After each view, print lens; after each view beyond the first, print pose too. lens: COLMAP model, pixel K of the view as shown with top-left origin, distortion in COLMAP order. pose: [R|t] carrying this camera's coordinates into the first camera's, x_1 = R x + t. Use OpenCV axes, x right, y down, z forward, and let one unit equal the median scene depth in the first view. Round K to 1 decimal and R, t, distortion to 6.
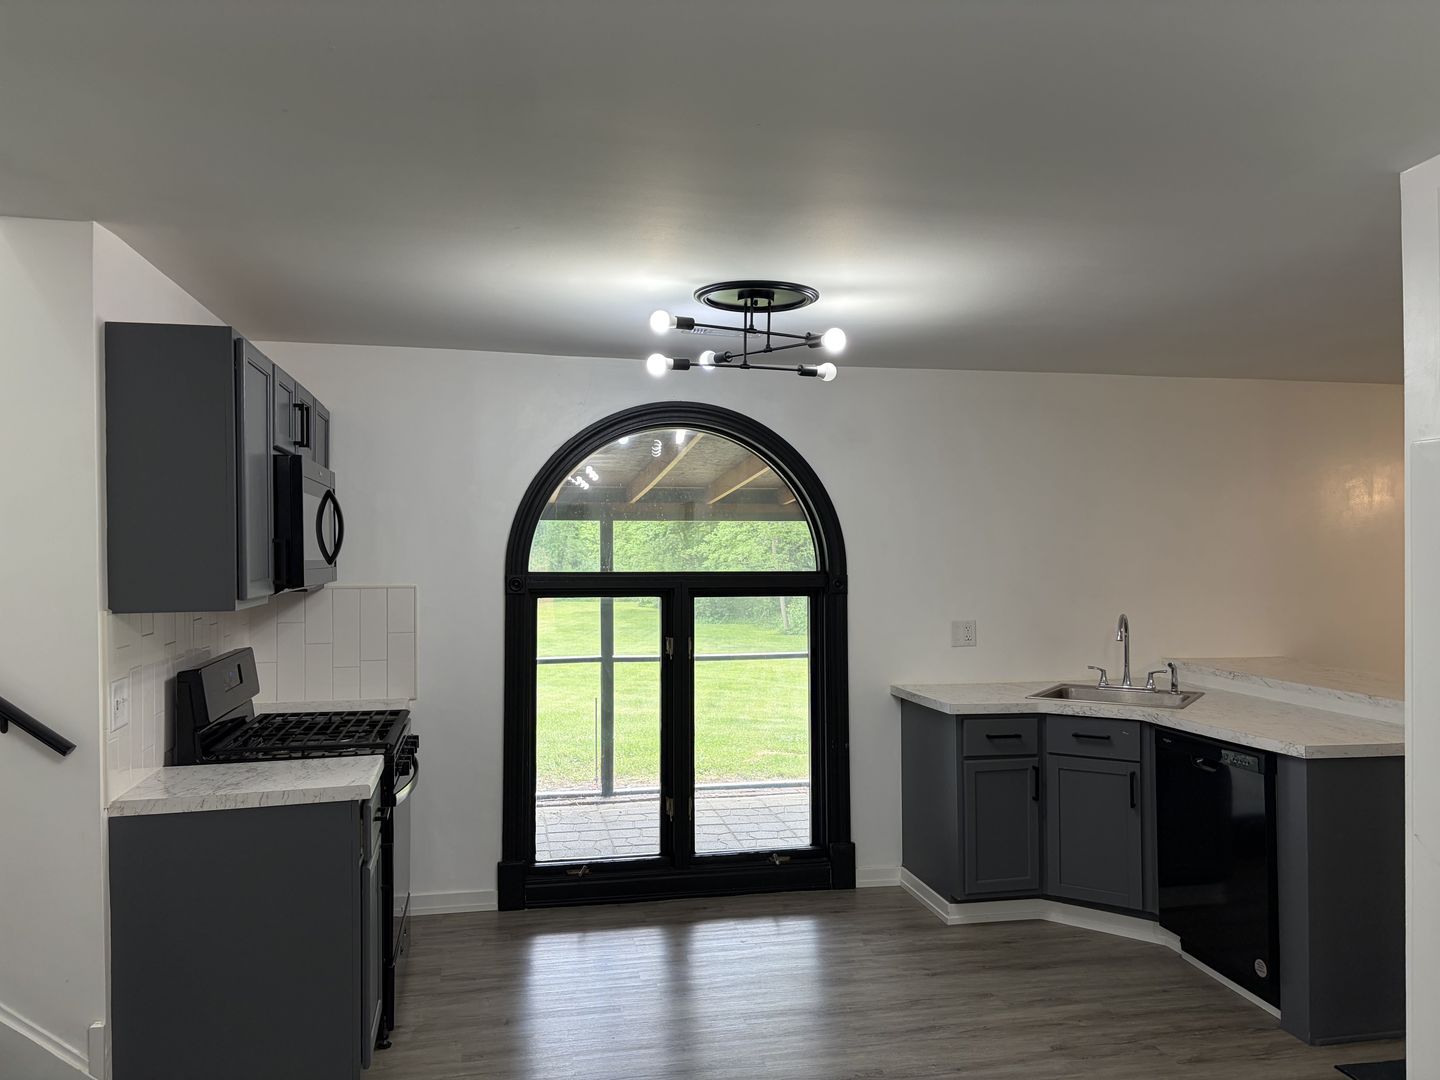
lens RADIAL K [[1082.0, 0, 719.4], [0, 1082.0, 540.8], [0, 0, 1]] dist [-0.014718, -0.008202]
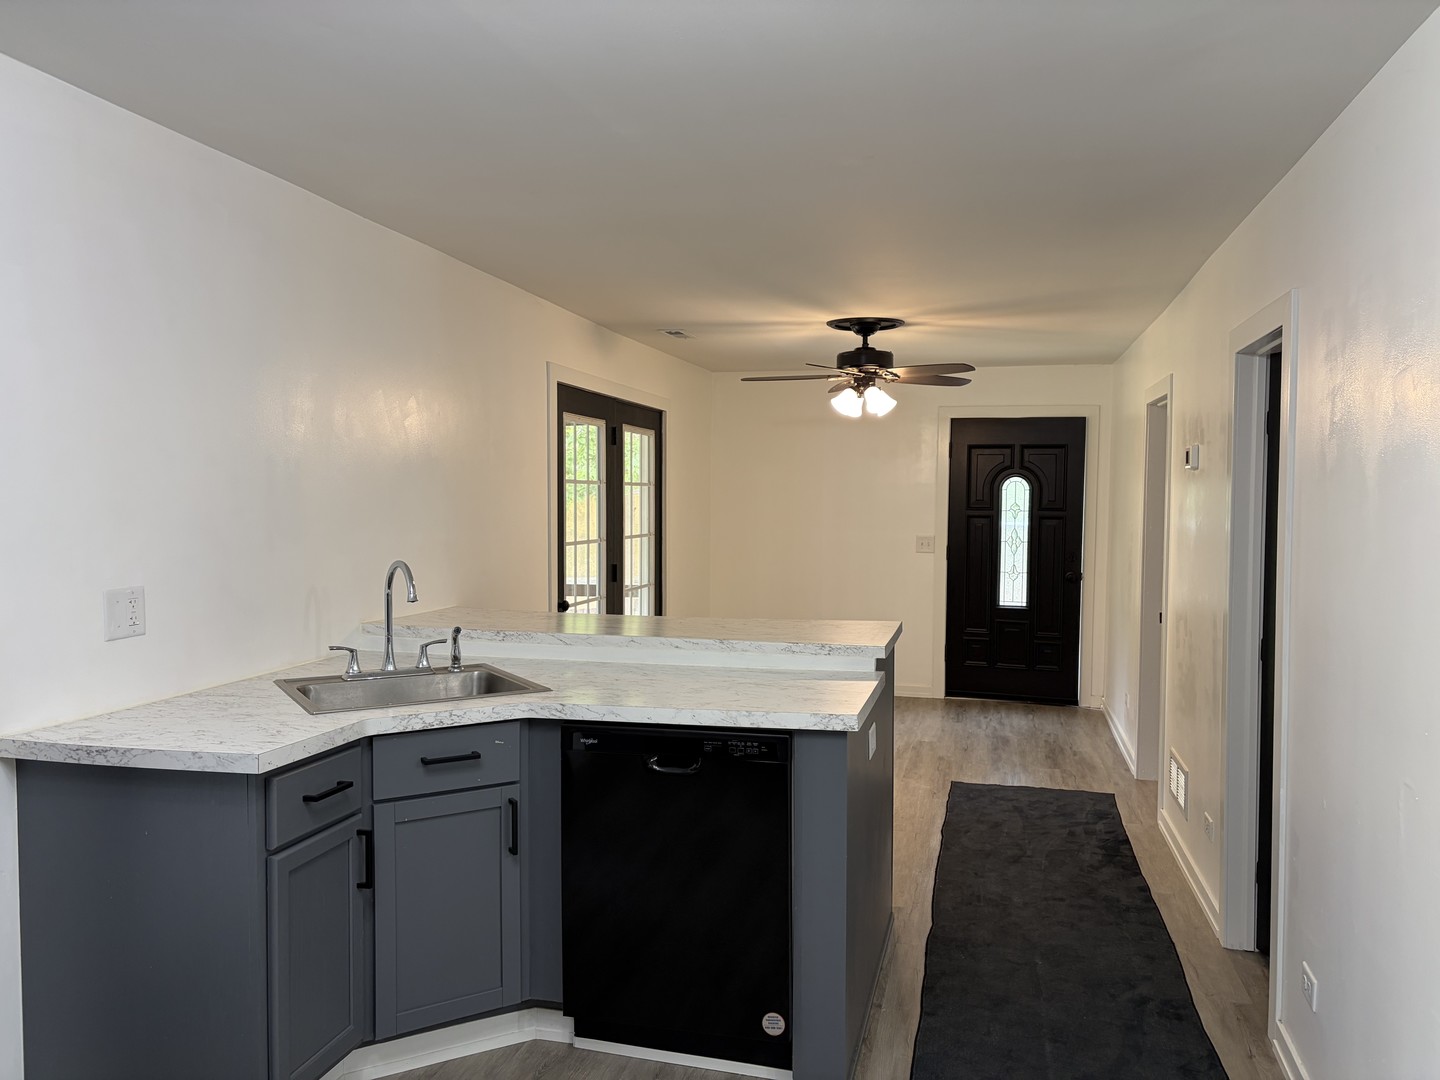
lens RADIAL K [[1082.0, 0, 722.0], [0, 1082.0, 548.7], [0, 0, 1]] dist [-0.014718, -0.008202]
pose [[0.440971, -0.037261, 0.896747, -0.131363], [-0.005629, 0.999003, 0.044278, 0.034155], [-0.897504, -0.024573, 0.440322, 0.588694]]
